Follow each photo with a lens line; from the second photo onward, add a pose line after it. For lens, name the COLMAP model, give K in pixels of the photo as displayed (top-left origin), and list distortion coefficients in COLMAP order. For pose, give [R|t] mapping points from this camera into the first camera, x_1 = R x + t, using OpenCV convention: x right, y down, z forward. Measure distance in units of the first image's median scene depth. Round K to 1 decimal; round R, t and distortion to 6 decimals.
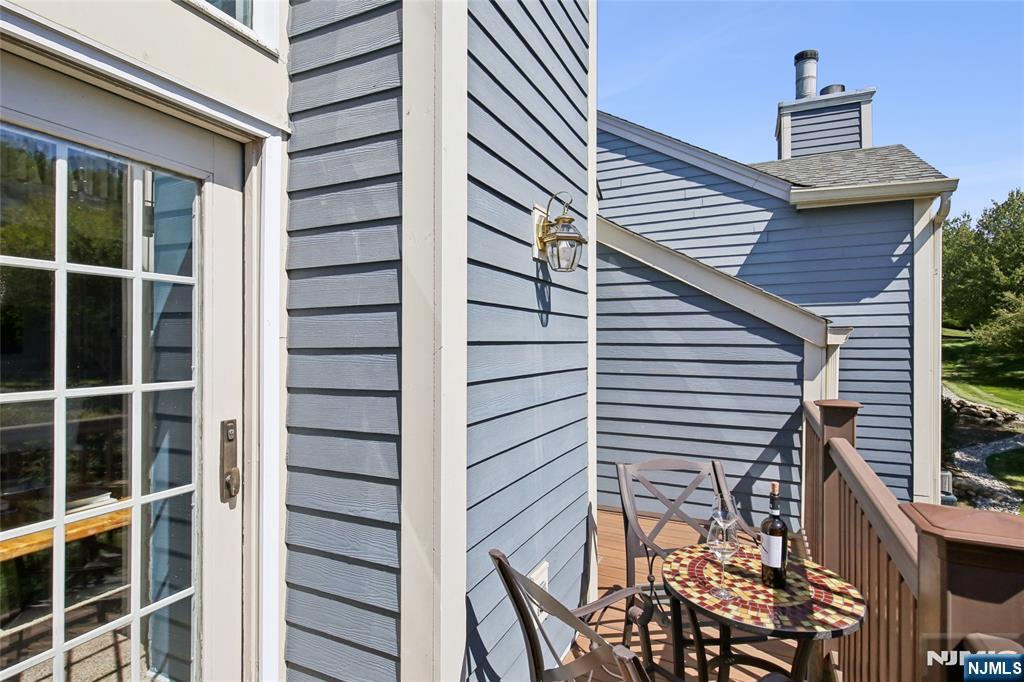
lens RADIAL K [[515.7, 0, 512.0], [0, 515.7, 341.0], [0, 0, 1]] dist [-0.003021, -0.000560]
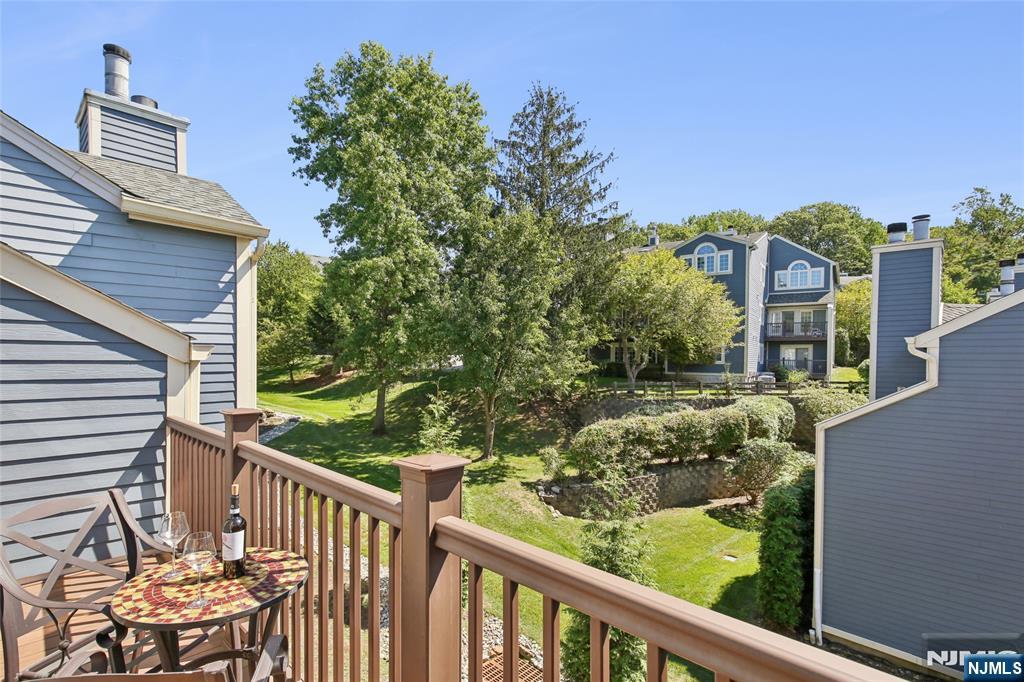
lens RADIAL K [[499.0, 0, 512.6], [0, 499.0, 371.0], [0, 0, 1]] dist [0.000668, 0.000392]
pose [[0.324745, -0.026550, 0.945429, -0.141695], [-0.002137, 0.999583, 0.028805, -0.002108], [-0.945799, -0.011375, 0.324553, 0.037036]]
